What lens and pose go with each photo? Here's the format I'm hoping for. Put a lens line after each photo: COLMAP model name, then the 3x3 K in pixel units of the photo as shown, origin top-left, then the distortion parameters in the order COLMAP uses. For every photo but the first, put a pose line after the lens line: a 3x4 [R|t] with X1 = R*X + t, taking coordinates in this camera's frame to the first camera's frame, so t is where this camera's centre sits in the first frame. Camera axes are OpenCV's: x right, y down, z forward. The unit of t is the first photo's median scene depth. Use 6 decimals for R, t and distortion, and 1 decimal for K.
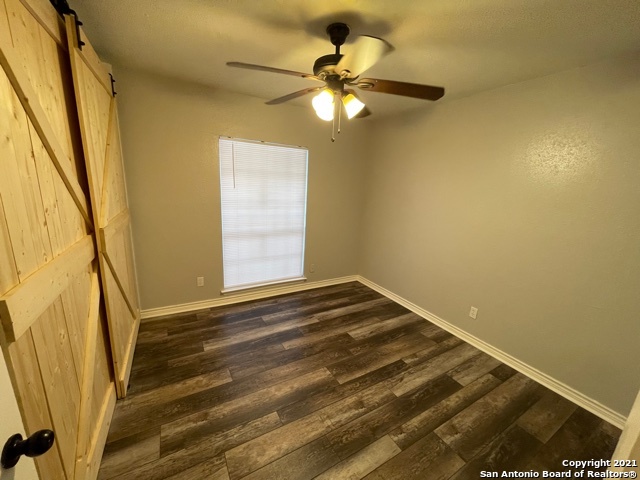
lens RADIAL K [[257.9, 0, 318.4], [0, 257.9, 242.5], [0, 0, 1]] dist [-0.001224, 0.000382]
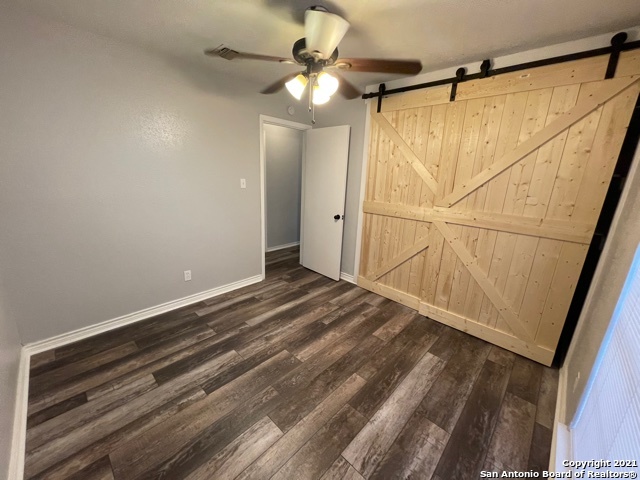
lens RADIAL K [[257.9, 0, 318.4], [0, 257.9, 242.5], [0, 0, 1]] dist [-0.001224, 0.000382]
pose [[-0.956248, -0.011185, -0.292345, 0.264191], [-0.149792, 0.877072, 0.456406, -0.354335], [0.251303, 0.480228, -0.840374, 1.666212]]
